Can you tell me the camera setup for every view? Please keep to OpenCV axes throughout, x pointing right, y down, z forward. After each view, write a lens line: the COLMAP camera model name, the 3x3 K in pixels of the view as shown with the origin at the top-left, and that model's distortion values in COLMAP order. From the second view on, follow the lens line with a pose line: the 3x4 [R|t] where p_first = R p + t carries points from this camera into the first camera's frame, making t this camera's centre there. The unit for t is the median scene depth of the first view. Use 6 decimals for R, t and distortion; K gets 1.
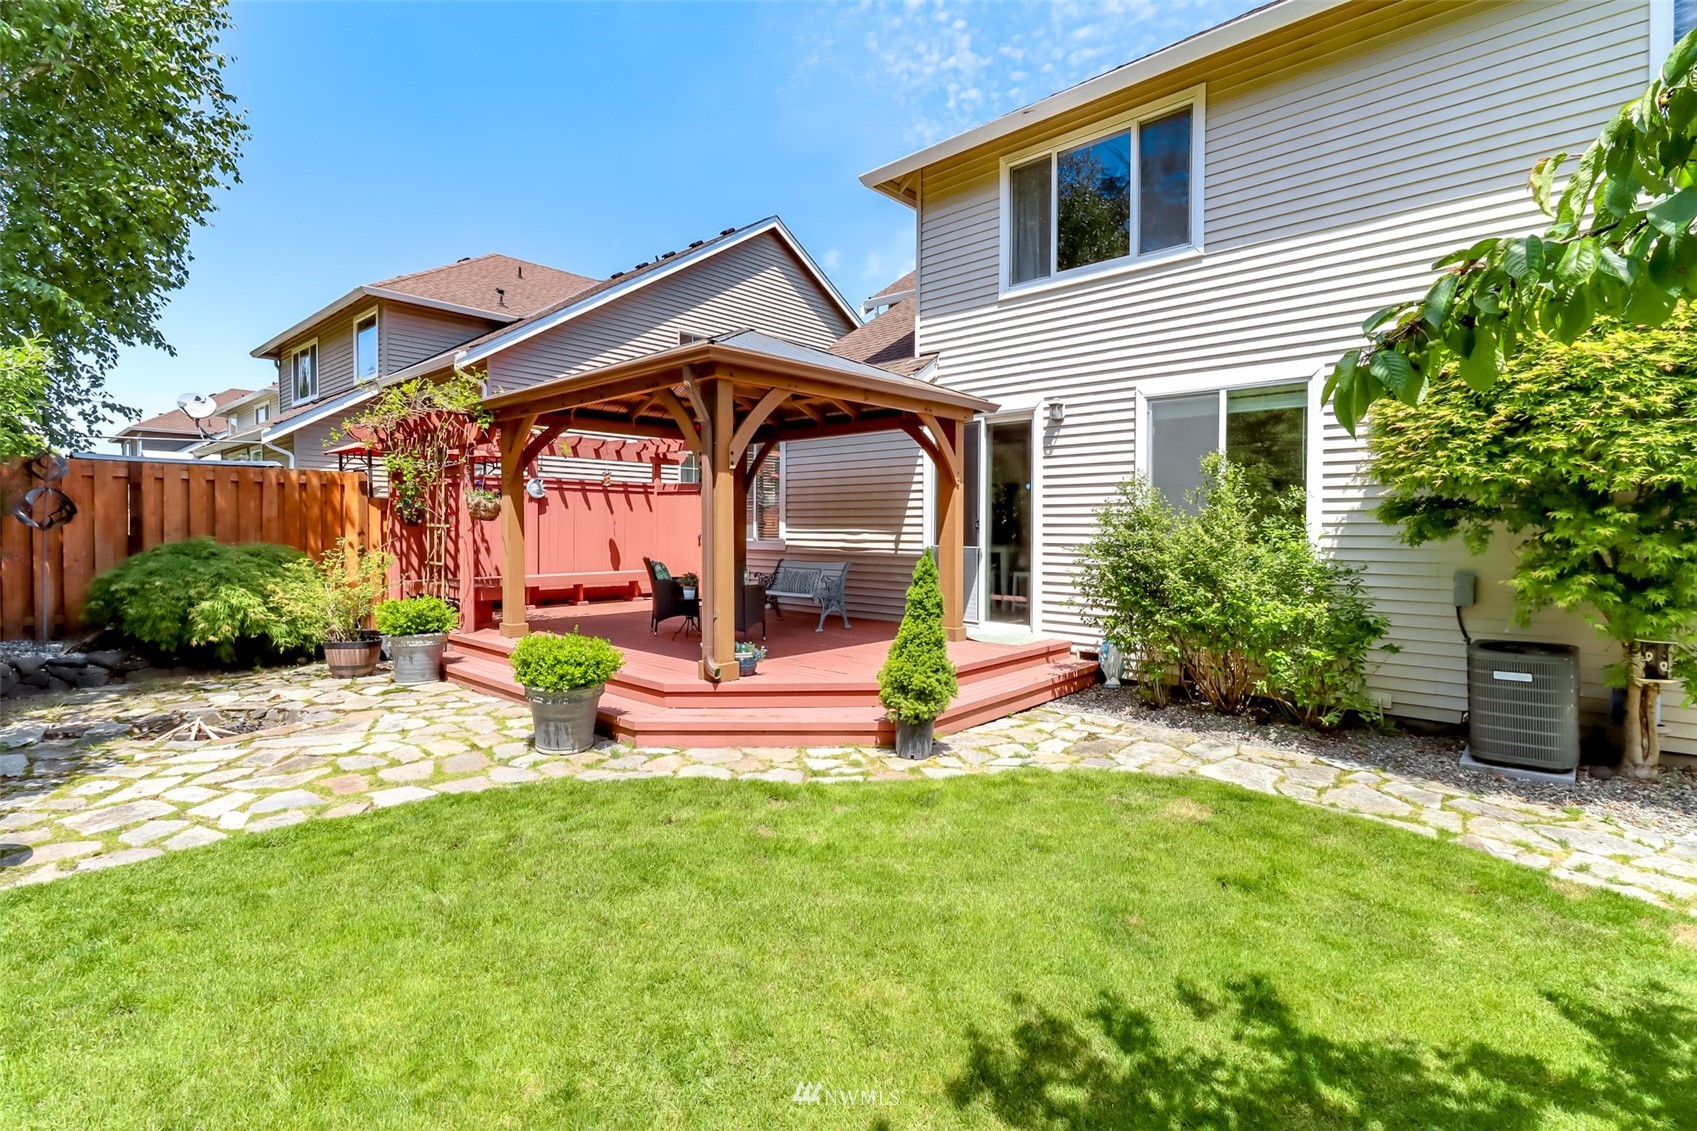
lens RADIAL K [[783.1, 0, 840.2], [0, 783.1, 539.5], [0, 0, 1]] dist [0.014300, -0.009730]
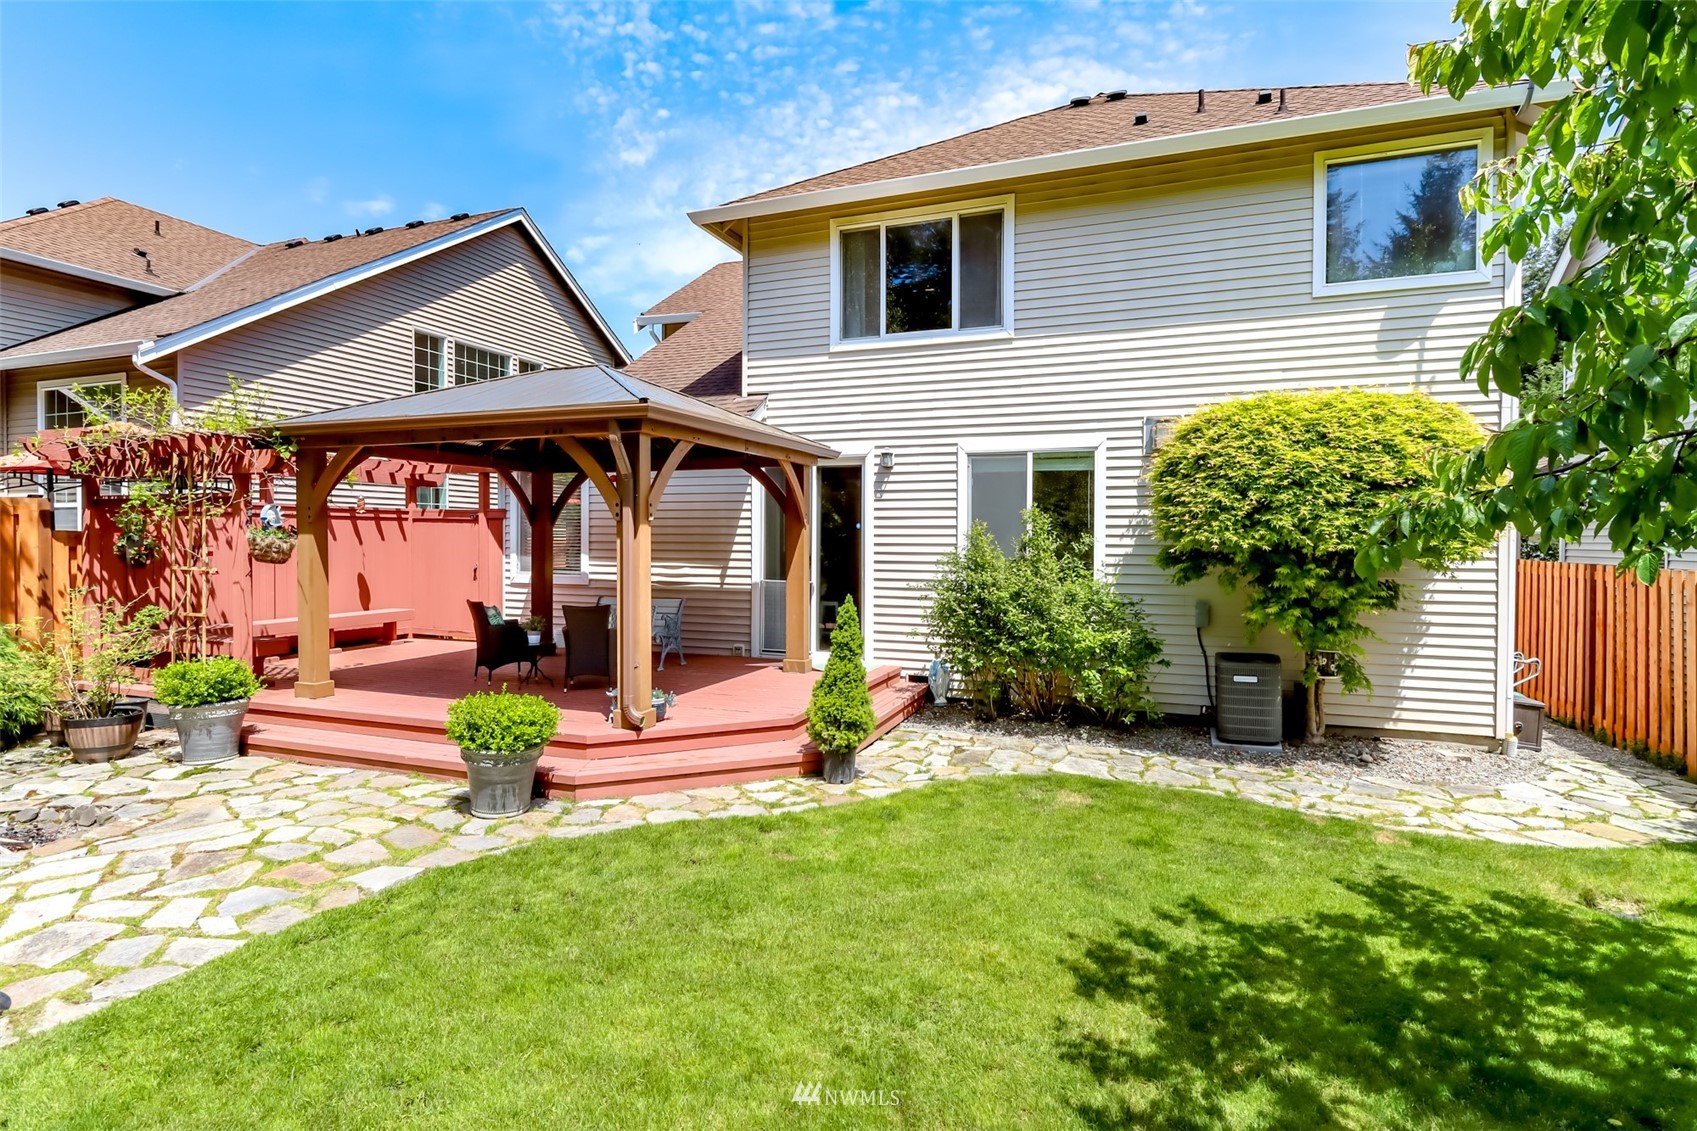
lens RADIAL K [[846.7, 0, 834.4], [0, 846.7, 548.4], [0, 0, 1]] dist [0.005778, -0.001620]
pose [[0.930760, -0.003812, 0.365611, -0.325447], [0.005357, 0.999980, -0.003212, -0.049268], [-0.365592, 0.004948, 0.930762, -0.119331]]
